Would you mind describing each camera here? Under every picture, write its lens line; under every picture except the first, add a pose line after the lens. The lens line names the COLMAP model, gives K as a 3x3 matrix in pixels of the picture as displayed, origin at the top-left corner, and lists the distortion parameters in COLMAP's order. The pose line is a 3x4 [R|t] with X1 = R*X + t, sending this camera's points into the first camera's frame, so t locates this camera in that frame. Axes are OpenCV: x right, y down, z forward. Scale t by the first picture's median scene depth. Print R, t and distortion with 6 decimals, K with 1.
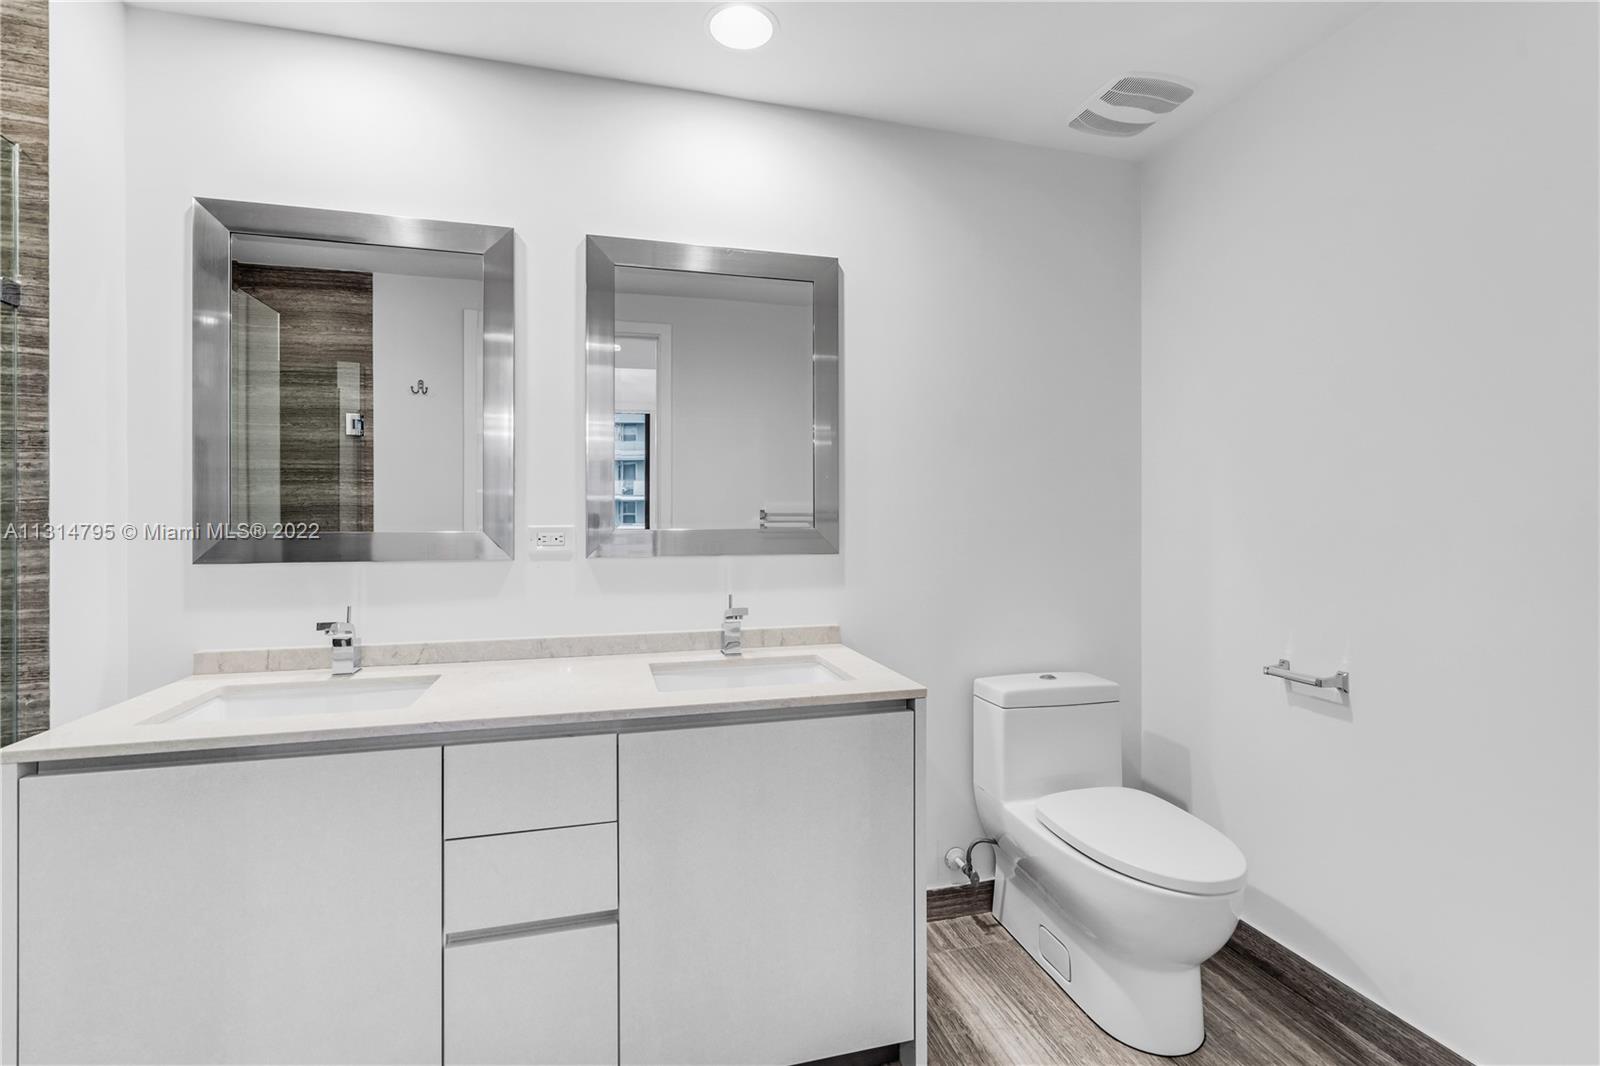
lens RADIAL K [[739.2, 0, 794.3], [0, 739.2, 521.3], [0, 0, 1]] dist [-0.003287, 0.000216]
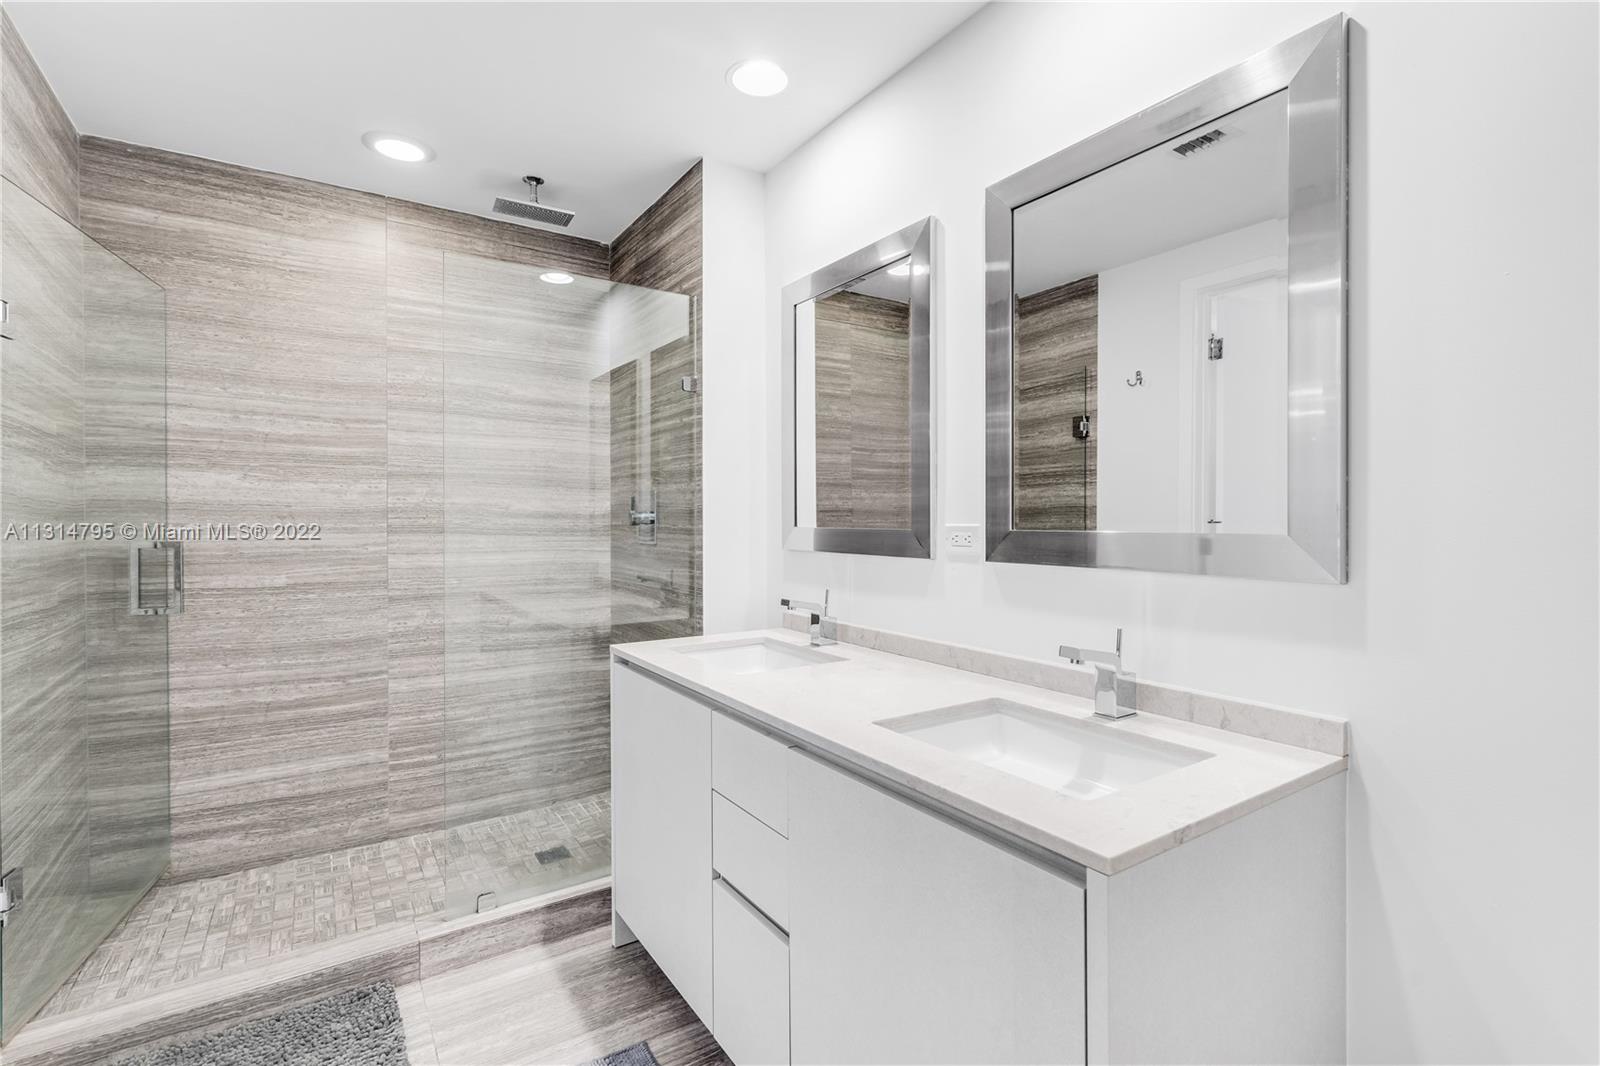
lens RADIAL K [[739.2, 0, 790.3], [0, 739.2, 529.1], [0, 0, 1]] dist [-0.003287, 0.000216]
pose [[0.310206, 0.013441, -0.950574, 0.265232], [-0.006957, 0.999905, 0.011869, 0.002311], [0.950644, 0.002931, 0.310270, 0.295999]]
